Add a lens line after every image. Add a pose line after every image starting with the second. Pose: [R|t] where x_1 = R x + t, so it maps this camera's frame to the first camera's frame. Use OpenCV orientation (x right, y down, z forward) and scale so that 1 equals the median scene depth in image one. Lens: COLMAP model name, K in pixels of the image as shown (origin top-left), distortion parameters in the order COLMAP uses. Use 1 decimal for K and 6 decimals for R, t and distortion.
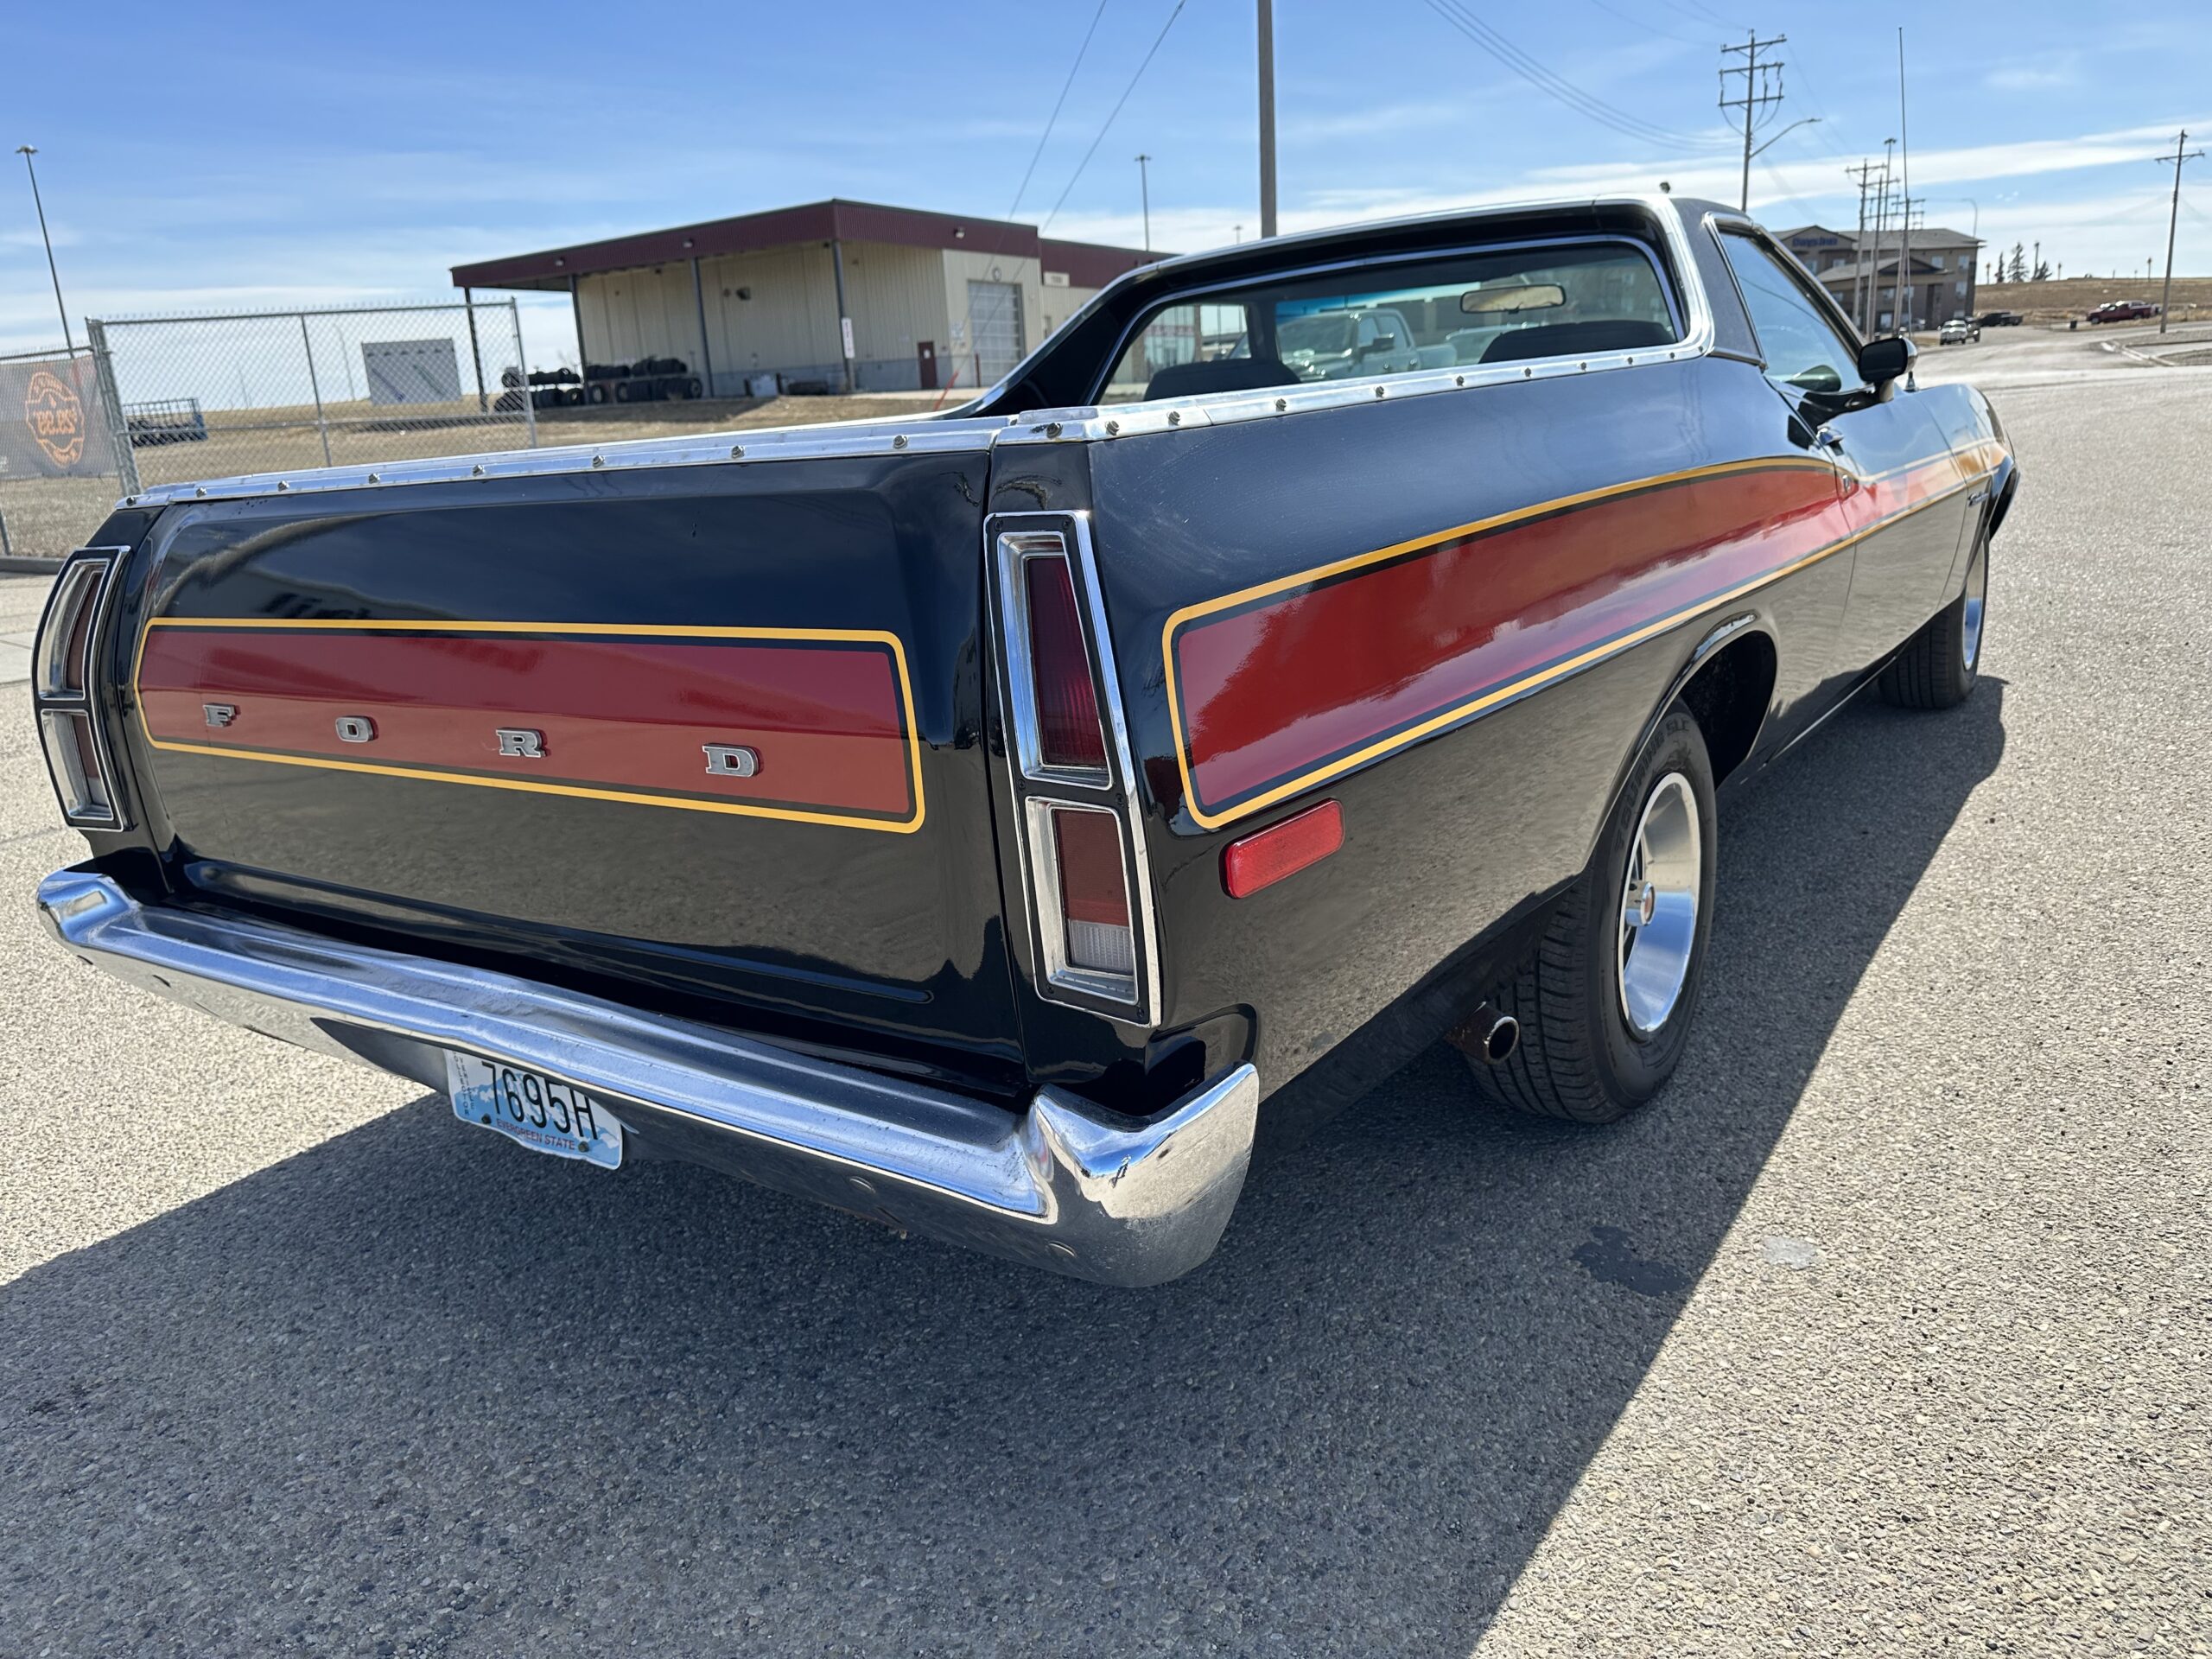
lens RADIAL K [[1582.4, 0, 1106.0], [0, 1582.4, 829.5], [0, 0, 1]] dist [0.000701, 0.007817]
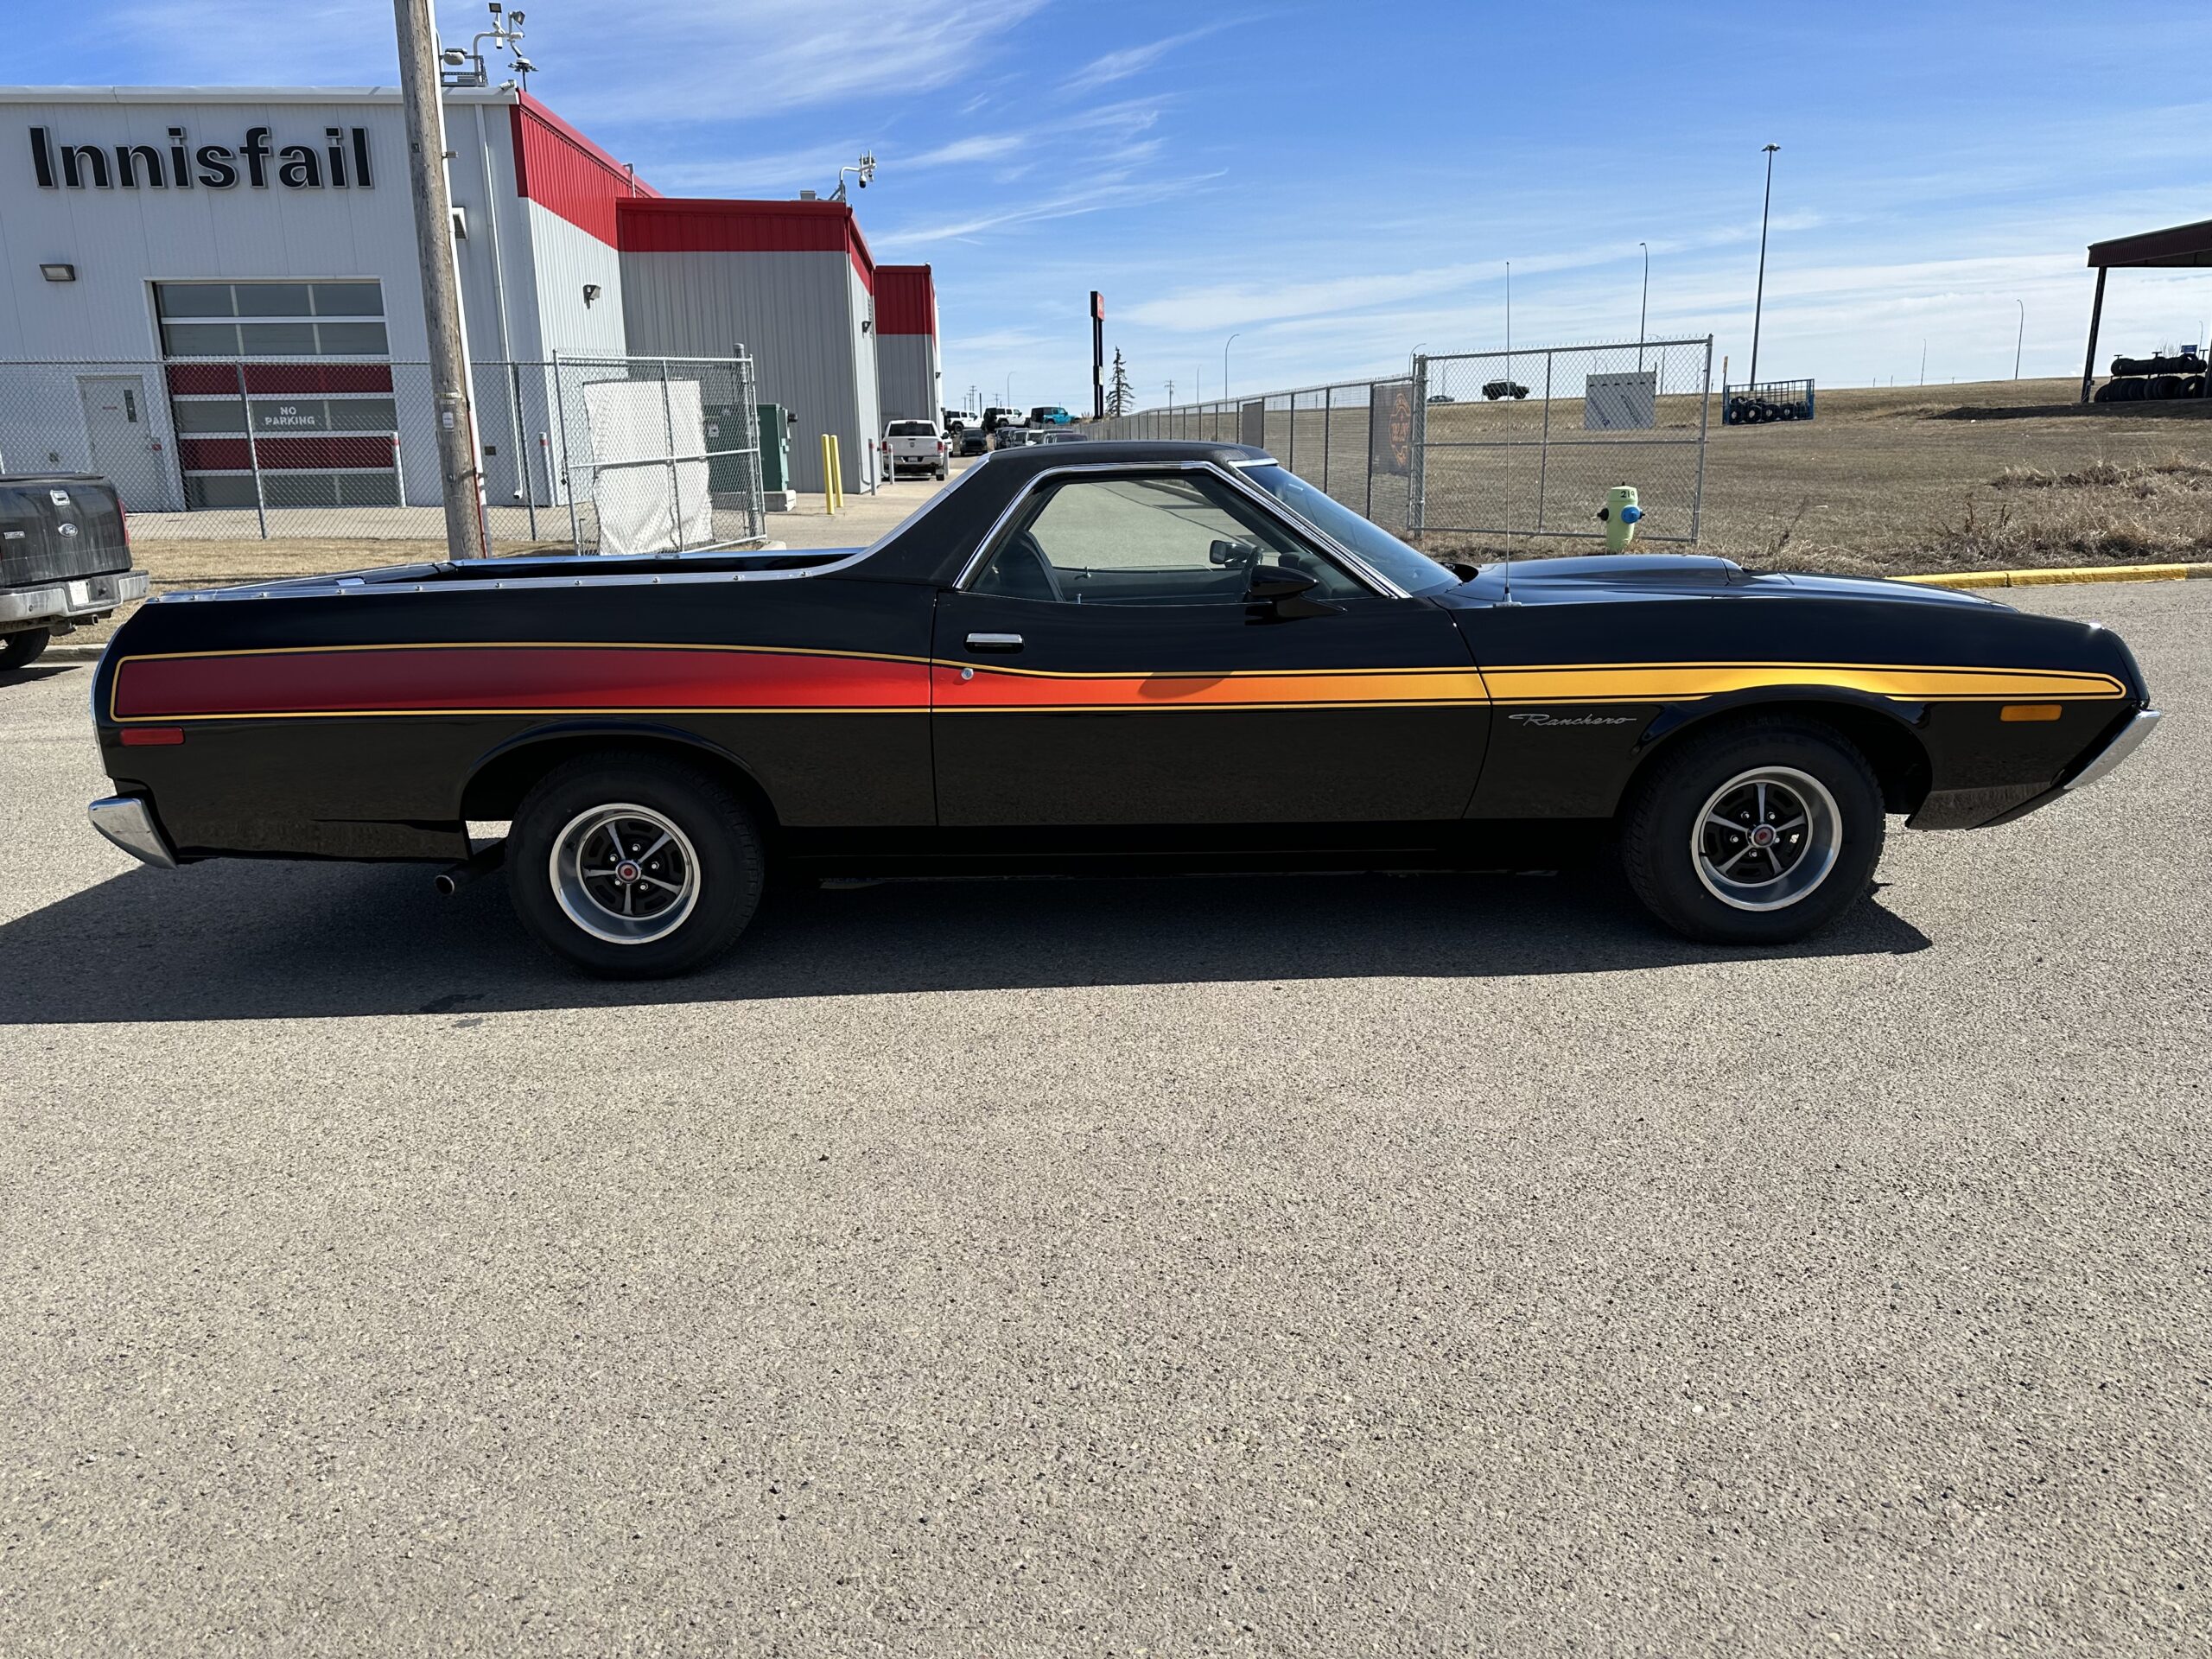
lens RADIAL K [[1584.2, 0, 1106.0], [0, 1584.2, 829.5], [0, 0, 1]] dist [0.020947, -0.046209]
pose [[0.574056, 0.237775, -0.783532, 0.074448], [-0.224577, 0.965935, 0.128591, -0.013666], [0.787416, 0.102145, 0.607900, 0.012969]]
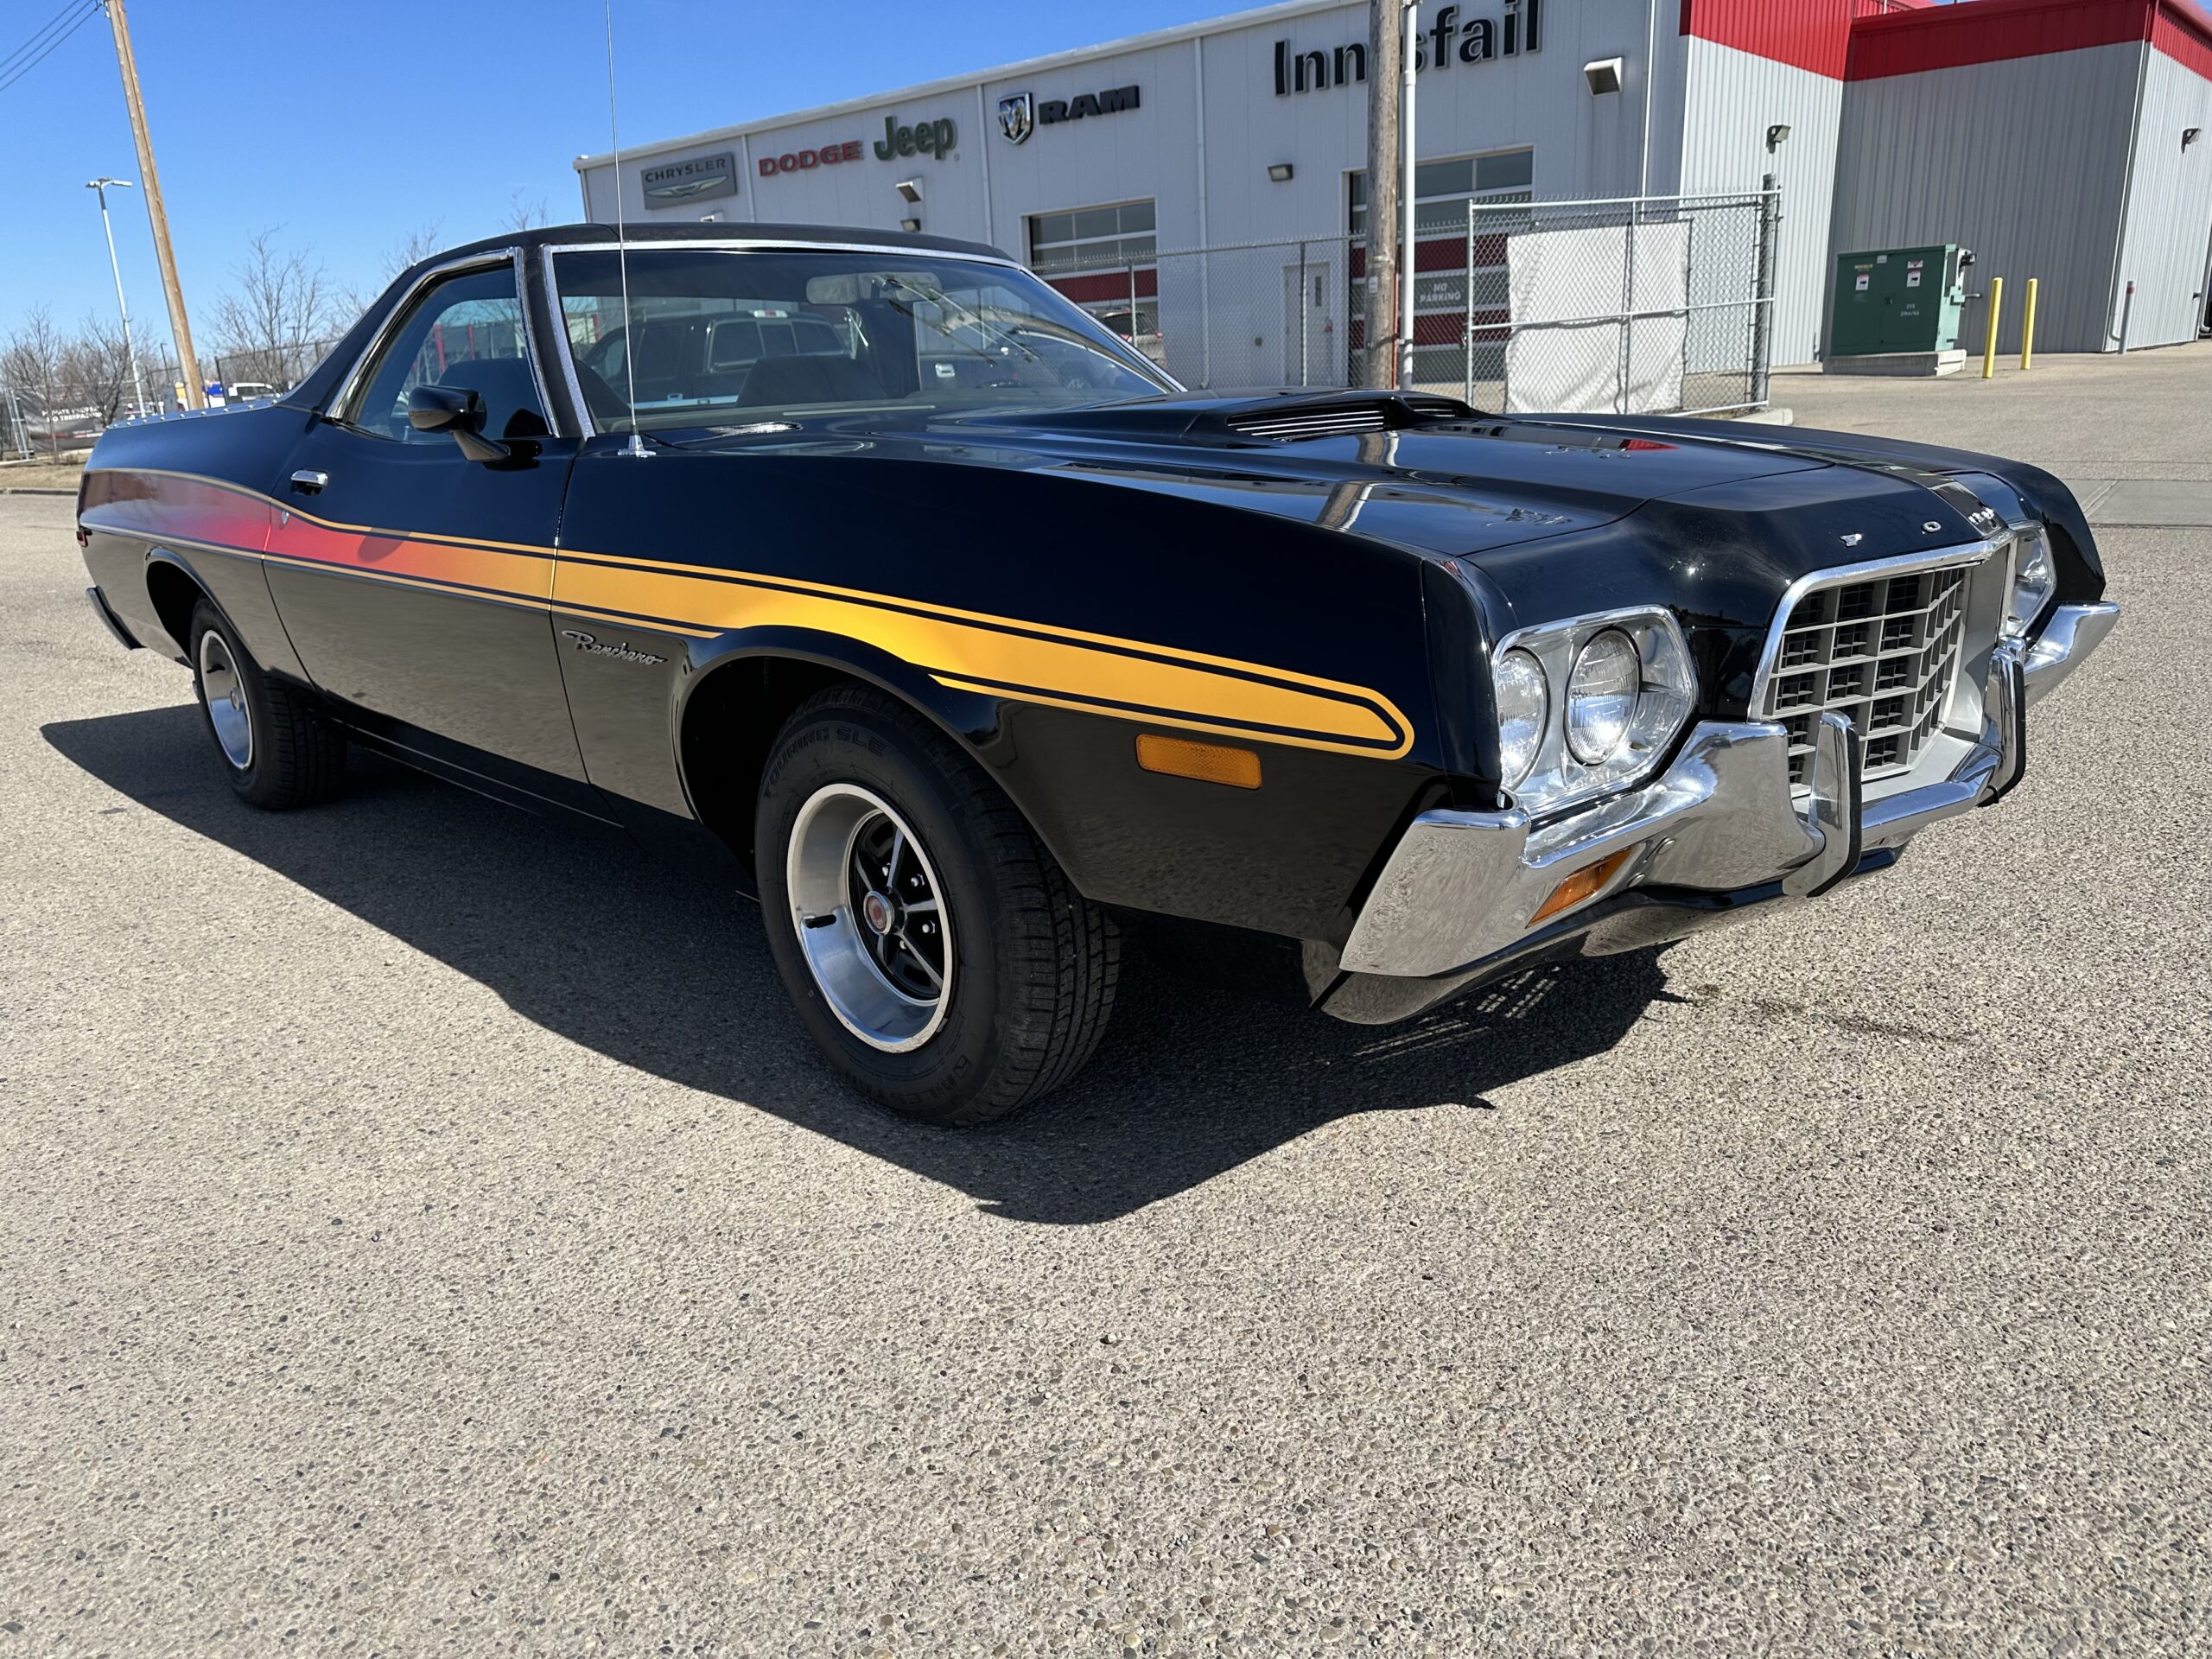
lens RADIAL K [[1584.2, 0, 1106.0], [0, 1584.2, 829.5], [0, 0, 1]] dist [0.020947, -0.046209]
pose [[-0.207961, 0.334178, -0.919281, 0.069158], [-0.186378, 0.909072, 0.372629, -0.026548], [0.960216, 0.248826, -0.126768, 0.082115]]
